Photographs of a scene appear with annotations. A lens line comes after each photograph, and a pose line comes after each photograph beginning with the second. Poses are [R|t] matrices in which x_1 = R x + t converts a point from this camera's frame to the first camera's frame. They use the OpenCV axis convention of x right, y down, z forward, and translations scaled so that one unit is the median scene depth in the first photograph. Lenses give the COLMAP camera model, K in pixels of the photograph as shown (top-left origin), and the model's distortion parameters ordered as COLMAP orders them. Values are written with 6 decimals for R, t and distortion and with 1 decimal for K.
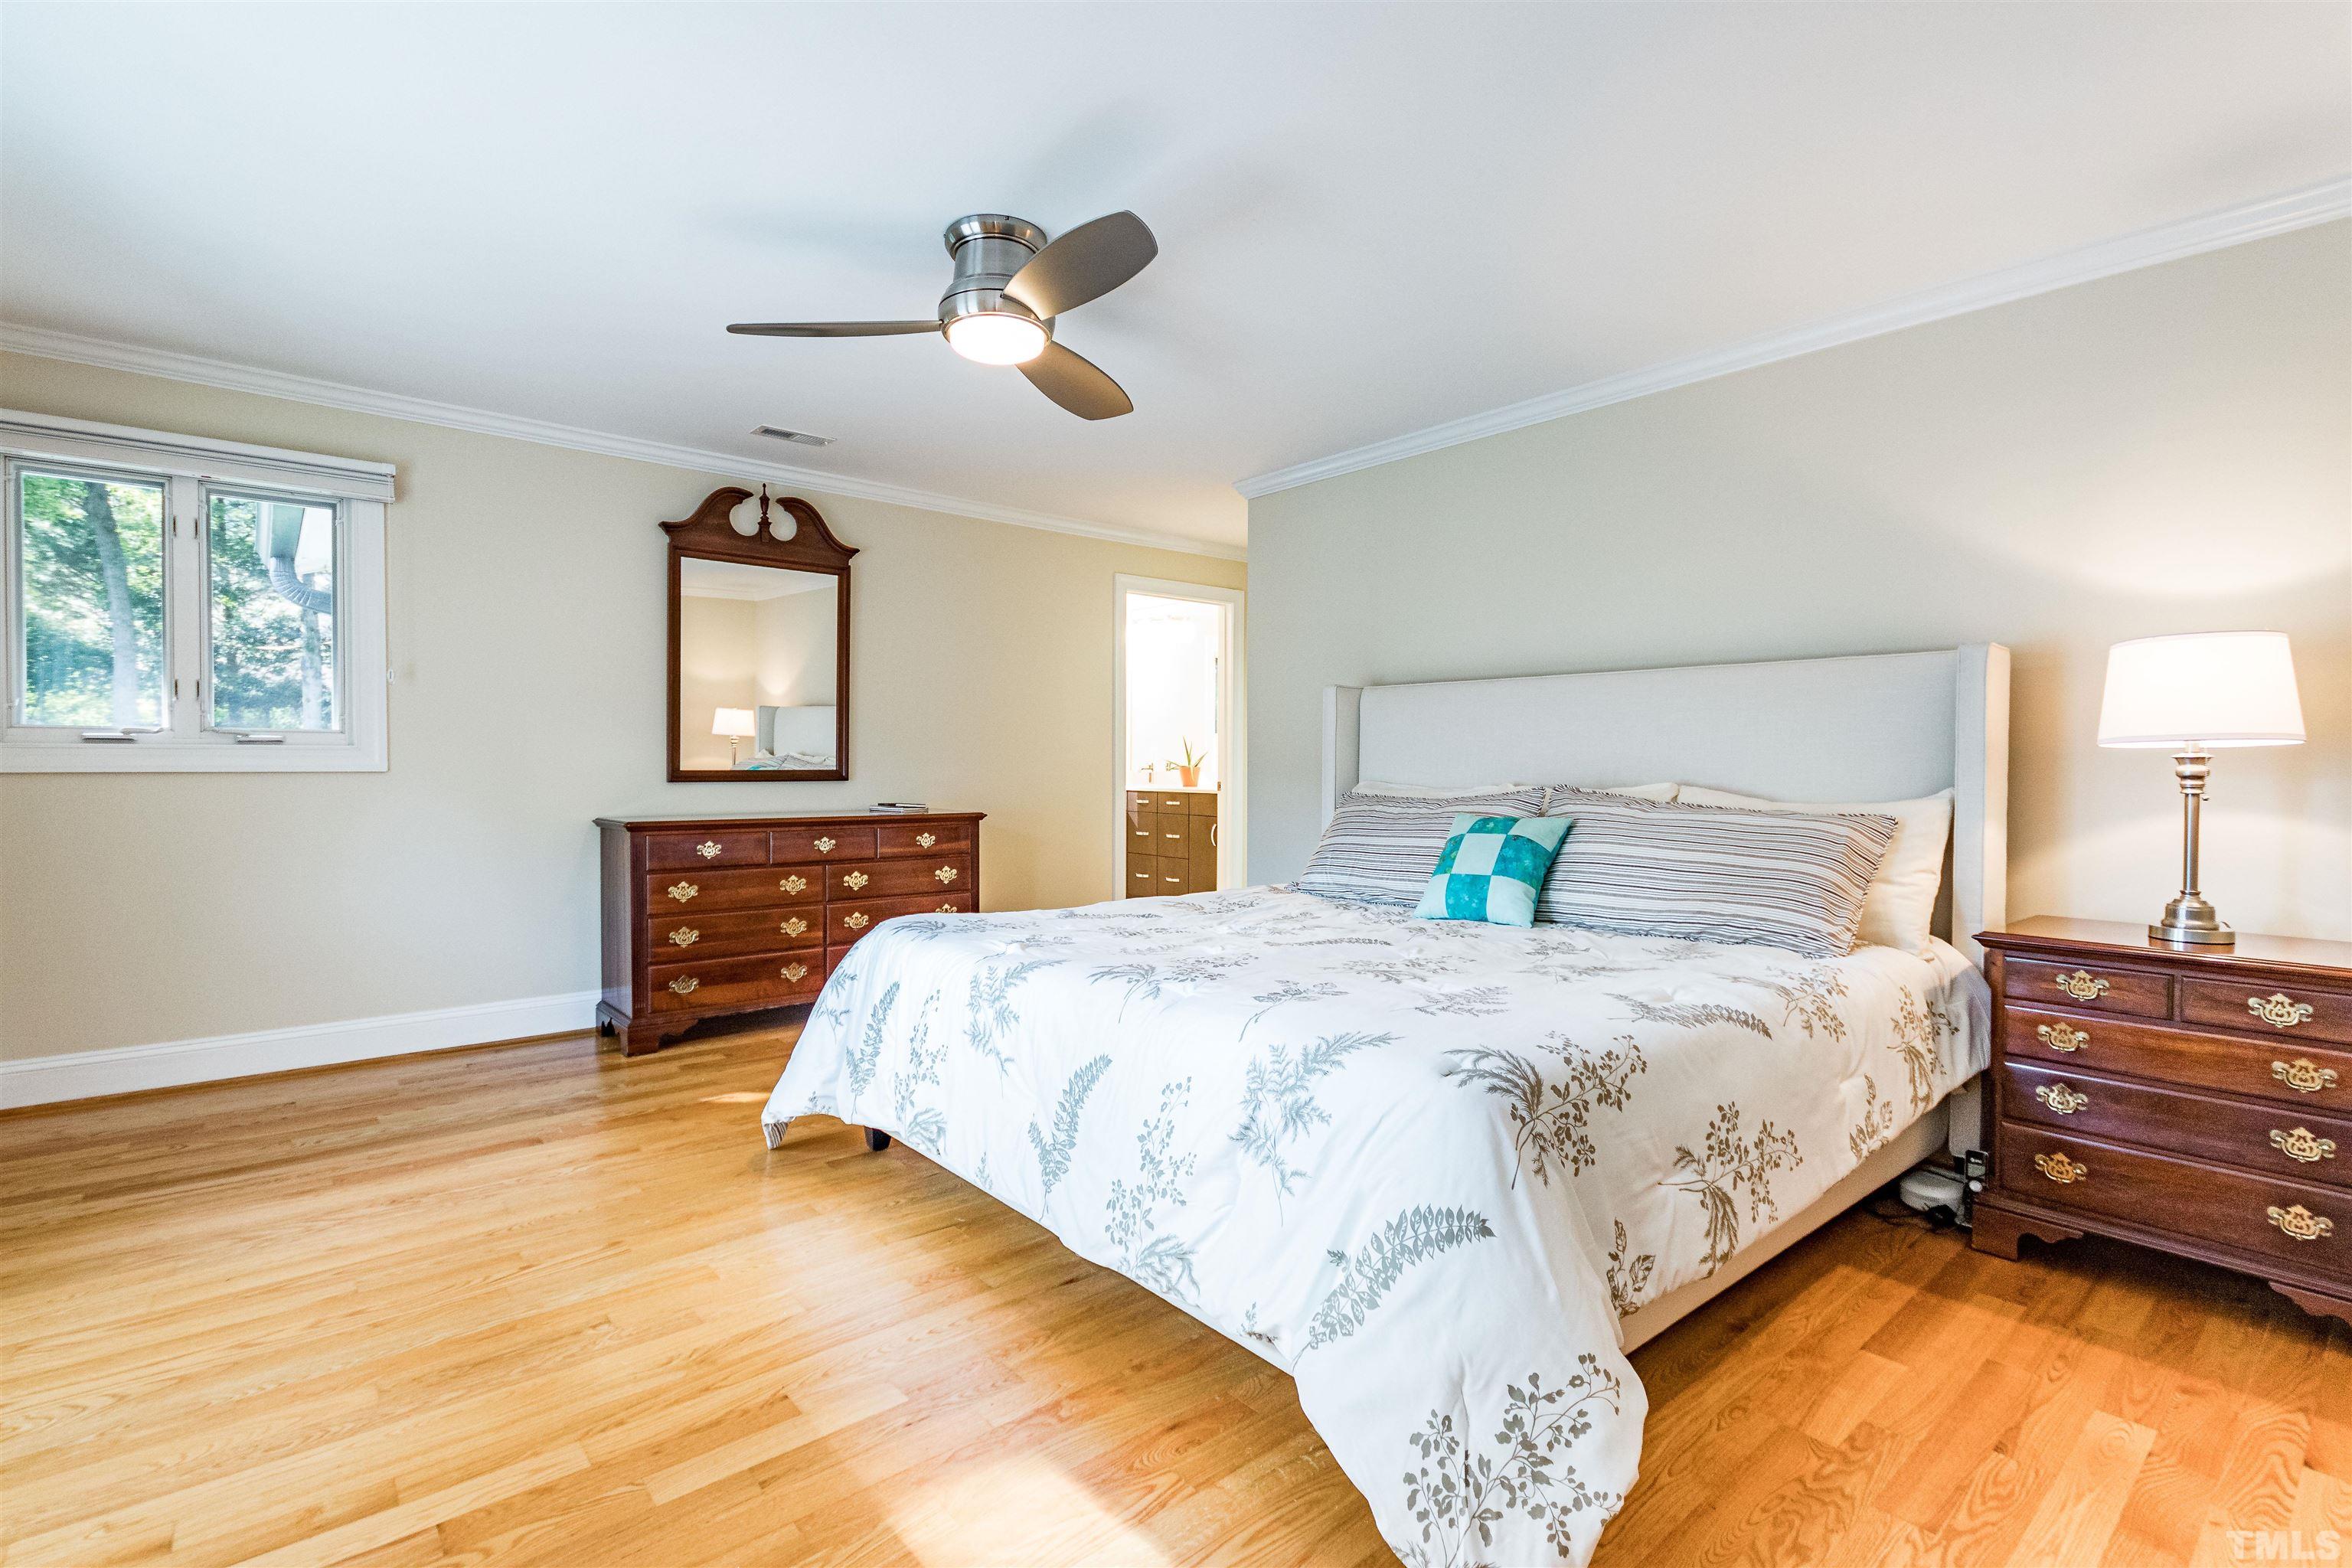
lens RADIAL K [[1086.6, 0, 1170.9], [0, 1086.6, 776.0], [0, 0, 1]] dist [0.000704, -0.000196]
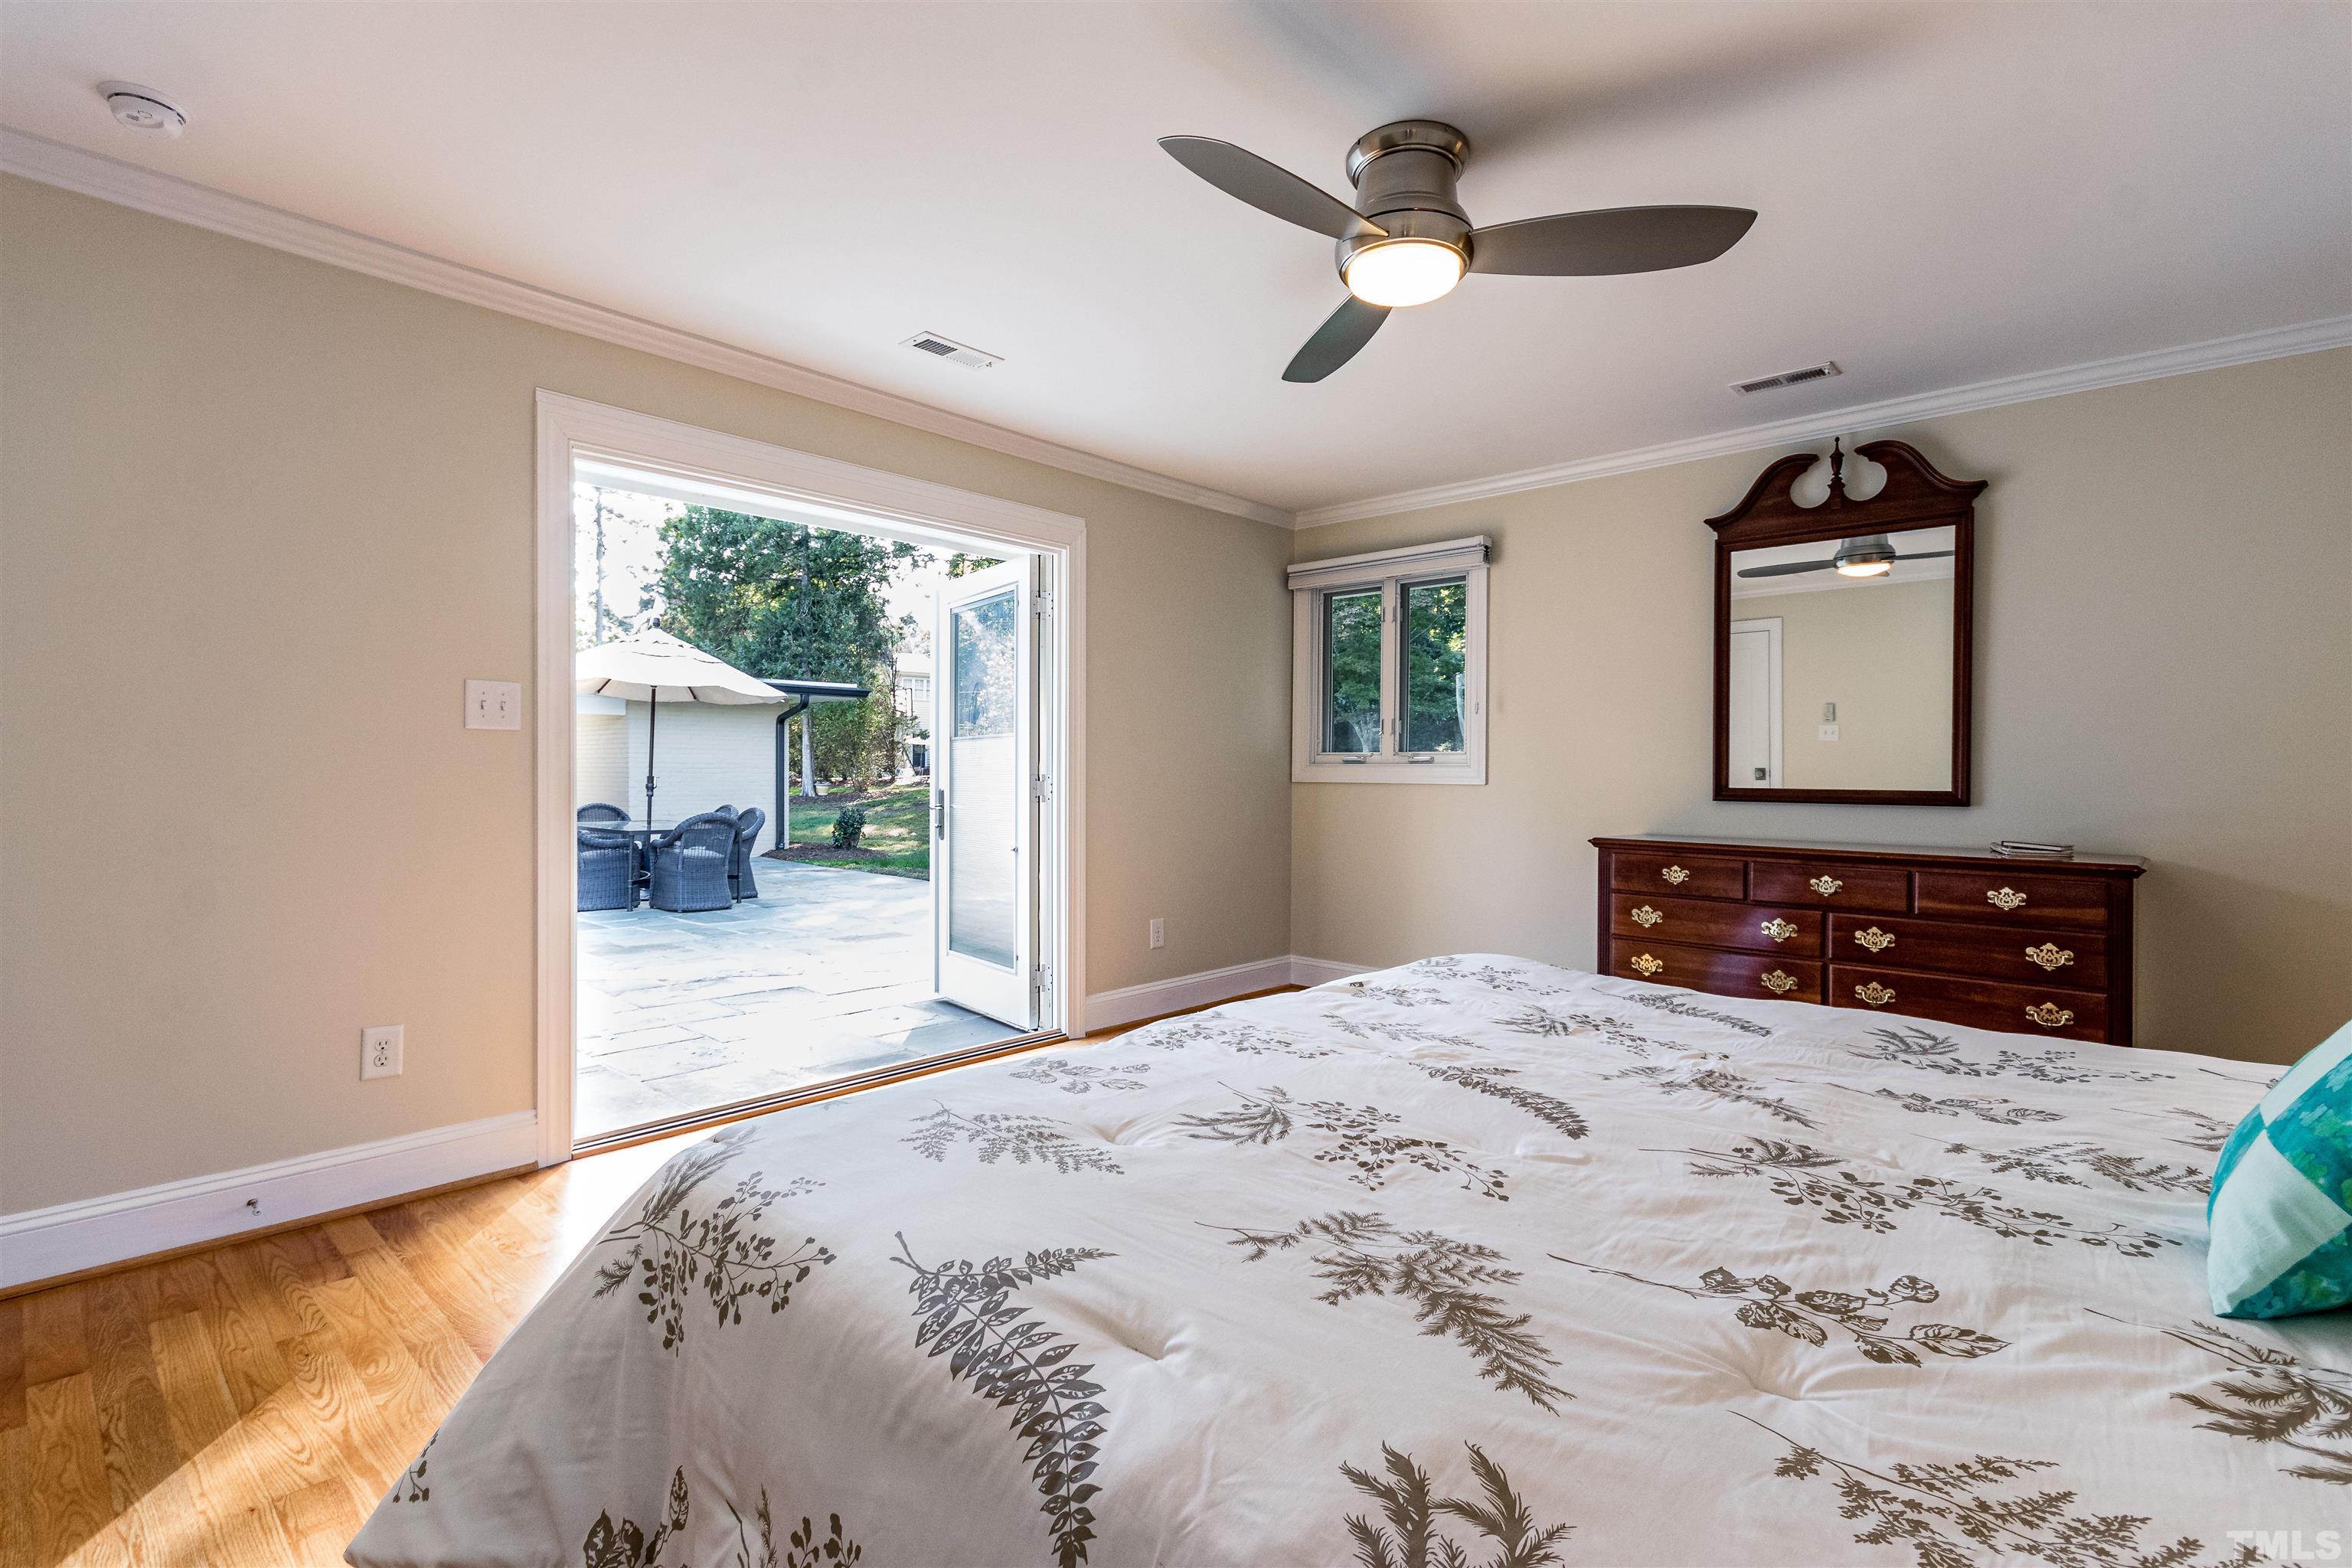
lens RADIAL K [[1086.6, 0, 1170.9], [0, 1086.6, 776.0], [0, 0, 1]] dist [0.000704, -0.000196]
pose [[0.119200, 0.000845, -0.992870, 0.397828], [-0.021313, 0.999771, -0.001708, -0.003801], [0.992642, 0.021365, 0.119190, 0.440539]]
